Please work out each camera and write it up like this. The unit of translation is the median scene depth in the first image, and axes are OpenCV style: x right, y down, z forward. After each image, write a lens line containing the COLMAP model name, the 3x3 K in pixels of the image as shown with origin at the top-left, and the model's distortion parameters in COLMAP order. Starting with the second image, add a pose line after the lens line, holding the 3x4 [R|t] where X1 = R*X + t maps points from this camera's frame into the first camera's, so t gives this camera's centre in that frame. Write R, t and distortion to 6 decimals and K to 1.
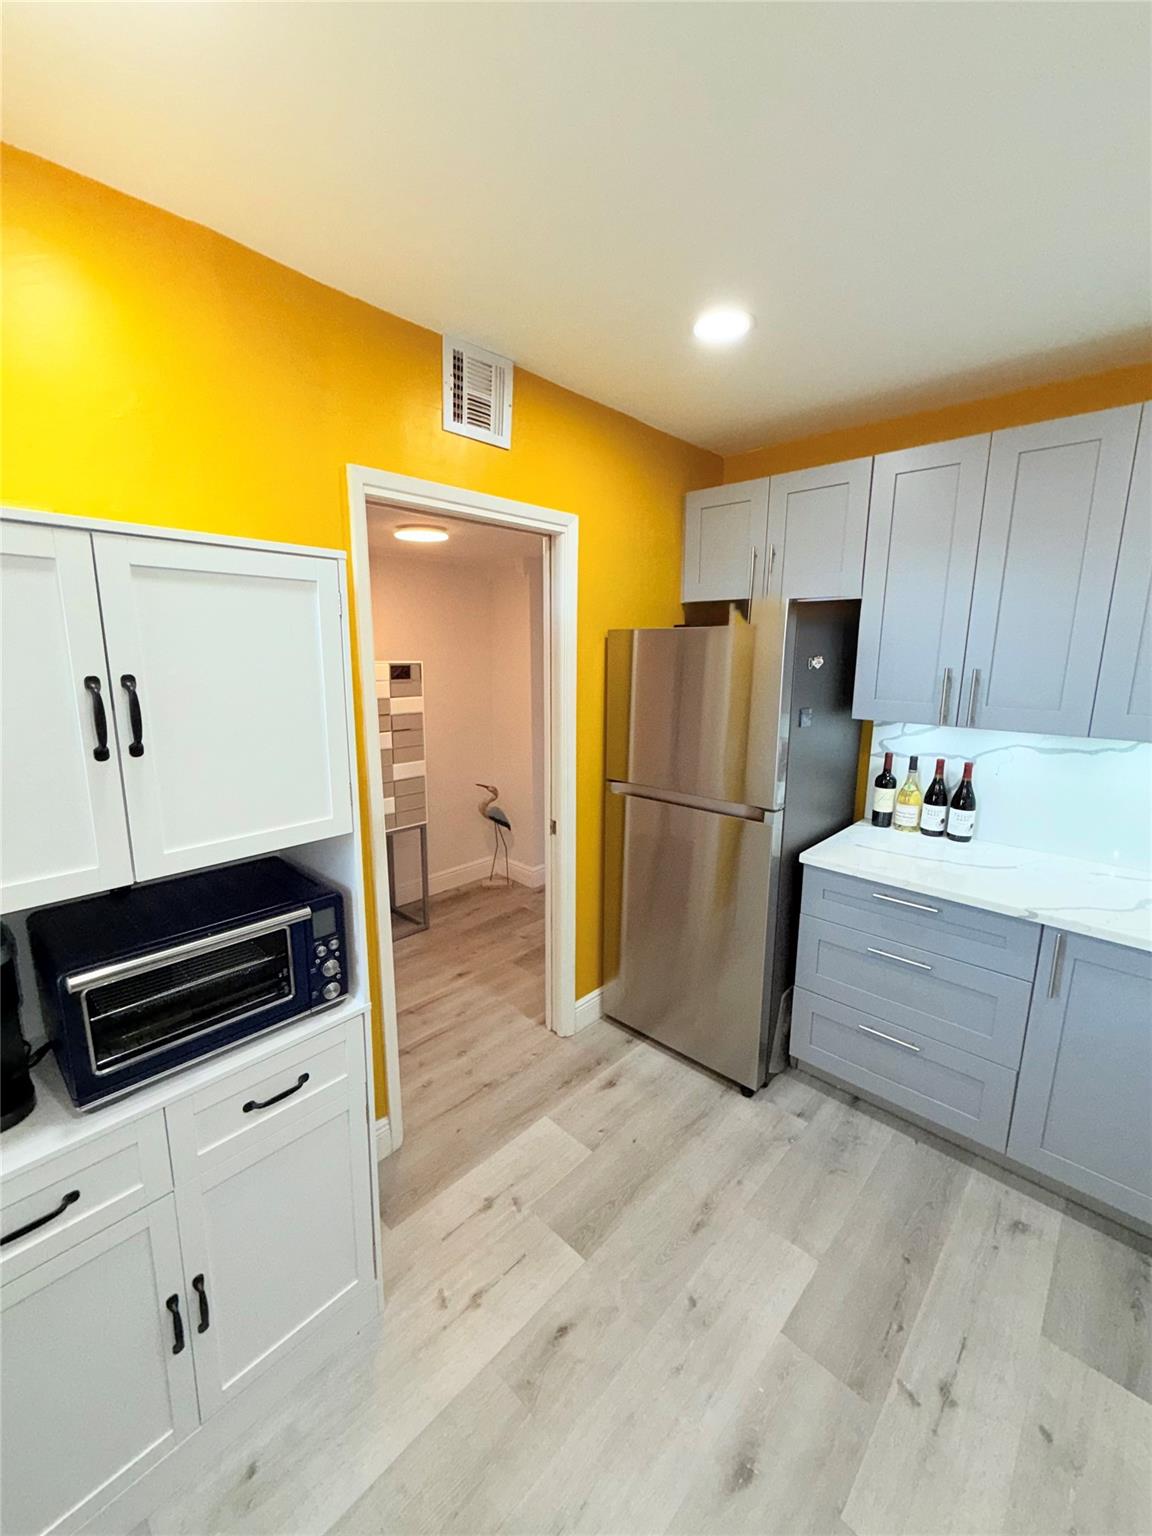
lens RADIAL K [[612.1, 0, 576.5], [0, 612.1, 764.8], [0, 0, 1]] dist [-0.001706, 0.000054]
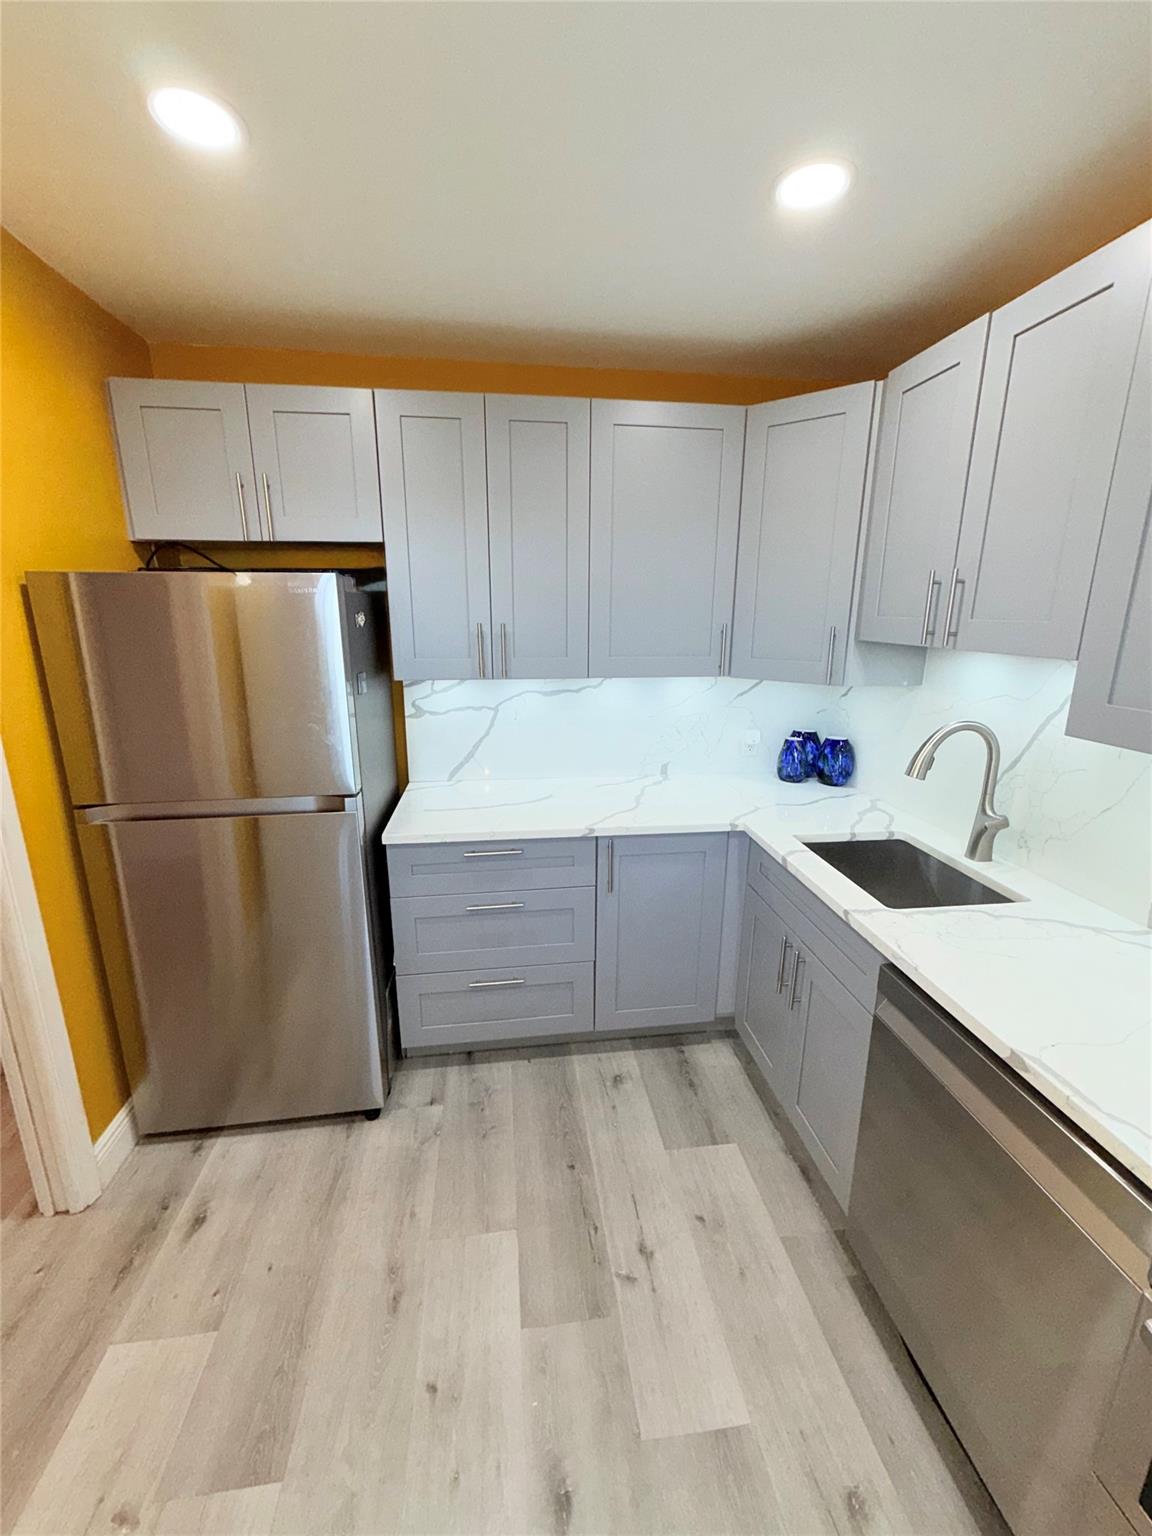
lens RADIAL K [[612.1, 0, 576.5], [0, 612.1, 764.8], [0, 0, 1]] dist [-0.001706, 0.000054]
pose [[0.628618, -0.188124, 0.754619, -0.118371], [0.149337, 0.981445, 0.120269, -0.022329], [-0.763242, 0.037090, 0.645047, 0.212501]]
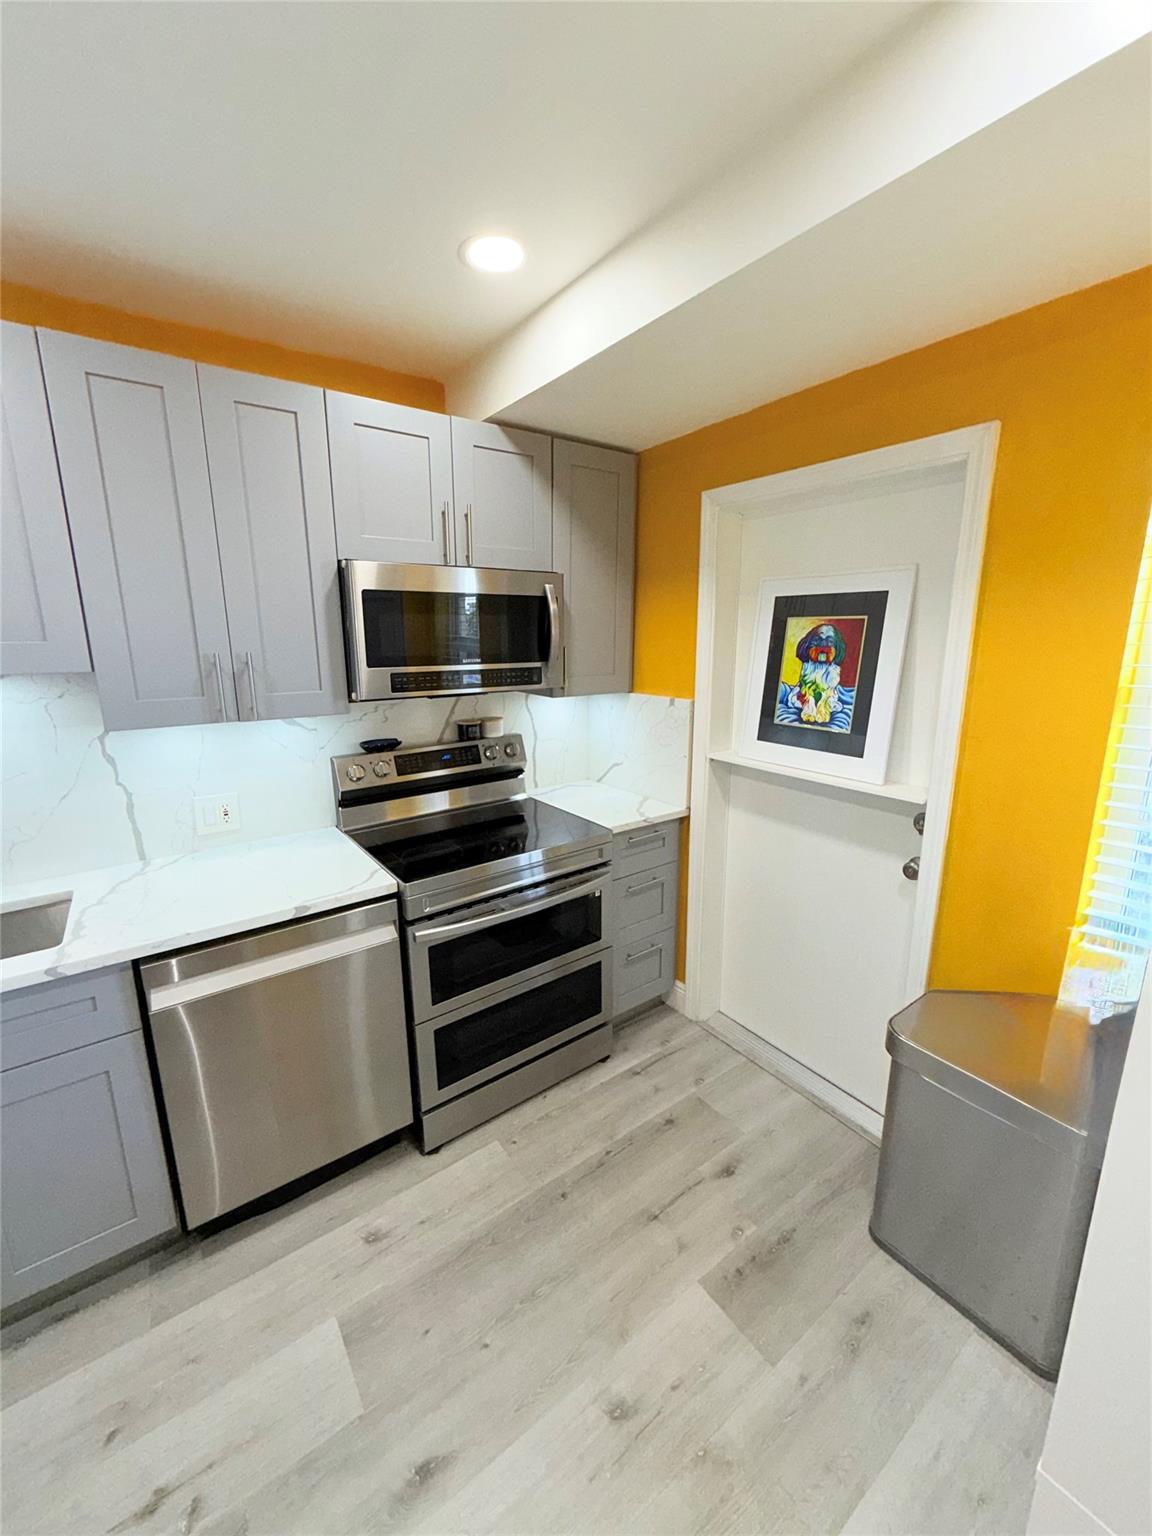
lens RADIAL K [[612.1, 0, 576.5], [0, 612.1, 764.8], [0, 0, 1]] dist [-0.001706, 0.000054]
pose [[-0.983311, -0.040113, 0.177458, -0.054116], [0.034918, 0.915650, 0.400457, -0.151811], [-0.178553, 0.399970, -0.898967, 0.832252]]
